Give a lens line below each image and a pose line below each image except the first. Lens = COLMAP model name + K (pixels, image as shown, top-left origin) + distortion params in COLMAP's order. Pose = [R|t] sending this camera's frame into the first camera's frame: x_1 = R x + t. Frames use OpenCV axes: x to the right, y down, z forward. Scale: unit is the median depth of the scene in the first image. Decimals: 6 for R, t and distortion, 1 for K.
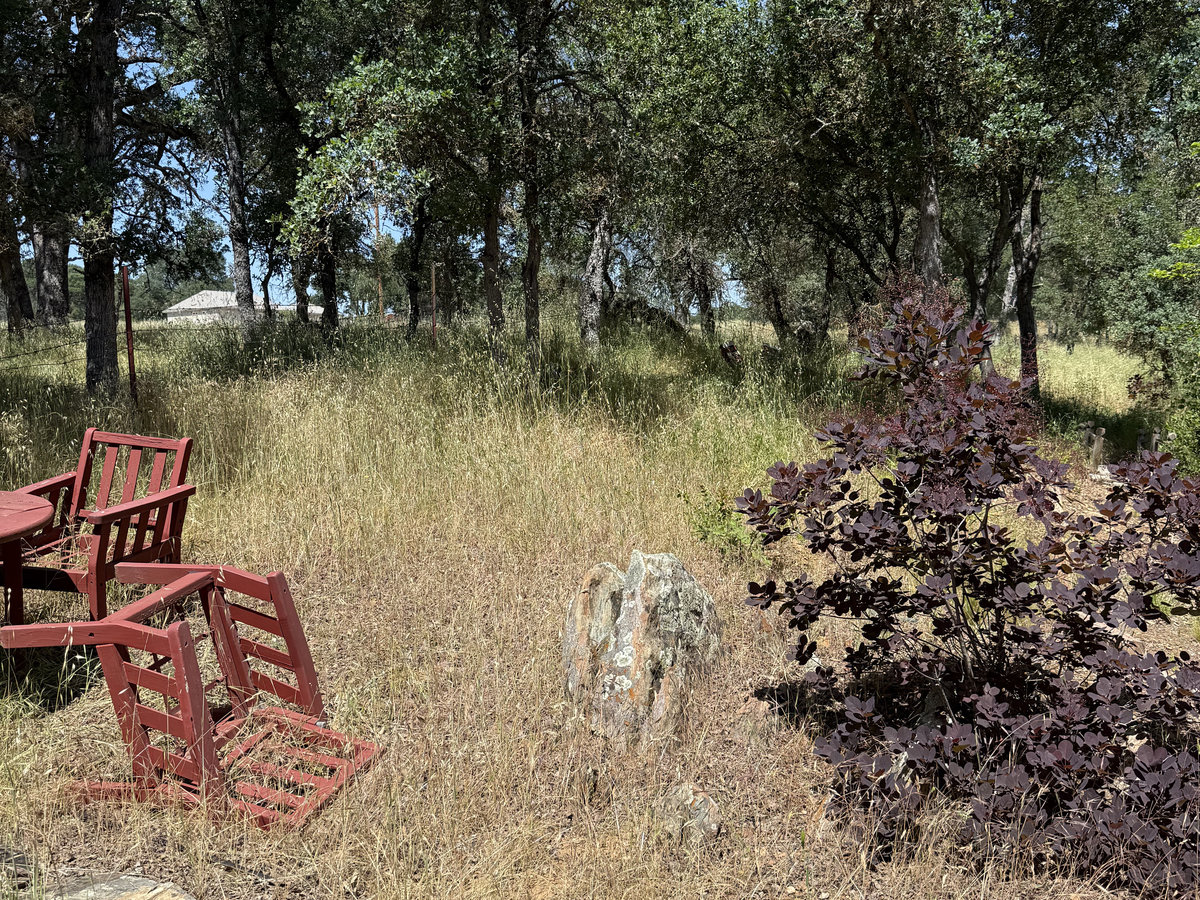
lens RADIAL K [[1058.0, 0, 601.6], [0, 1058.0, 477.3], [0, 0, 1]] dist [0.138059, -0.292811]
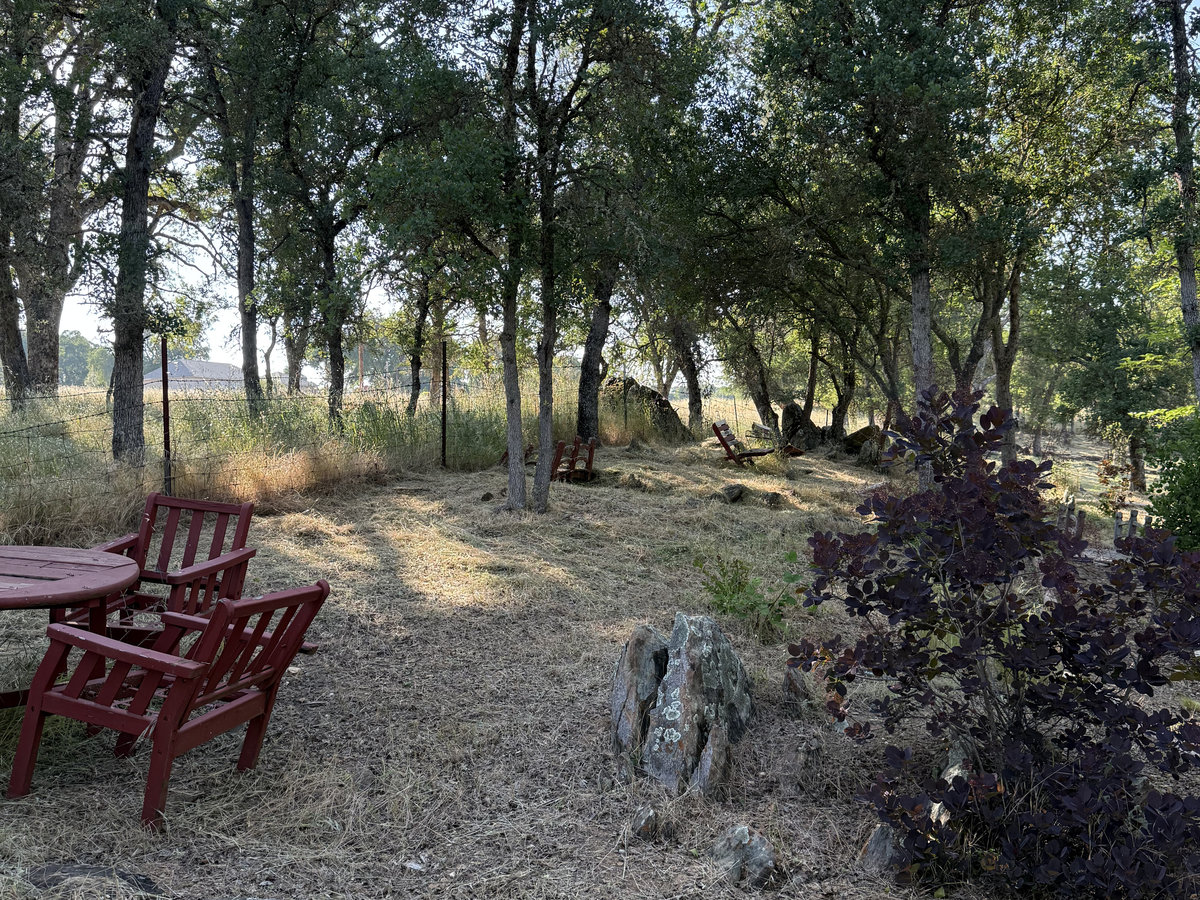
lens RADIAL K [[1058.0, 0, 601.6], [0, 1058.0, 477.3], [0, 0, 1]] dist [0.138059, -0.292811]
pose [[0.999590, 0.018870, 0.021521, -0.076131], [-0.017306, 0.997349, -0.070676, 0.009726], [-0.022798, 0.070275, 0.997267, -0.090972]]
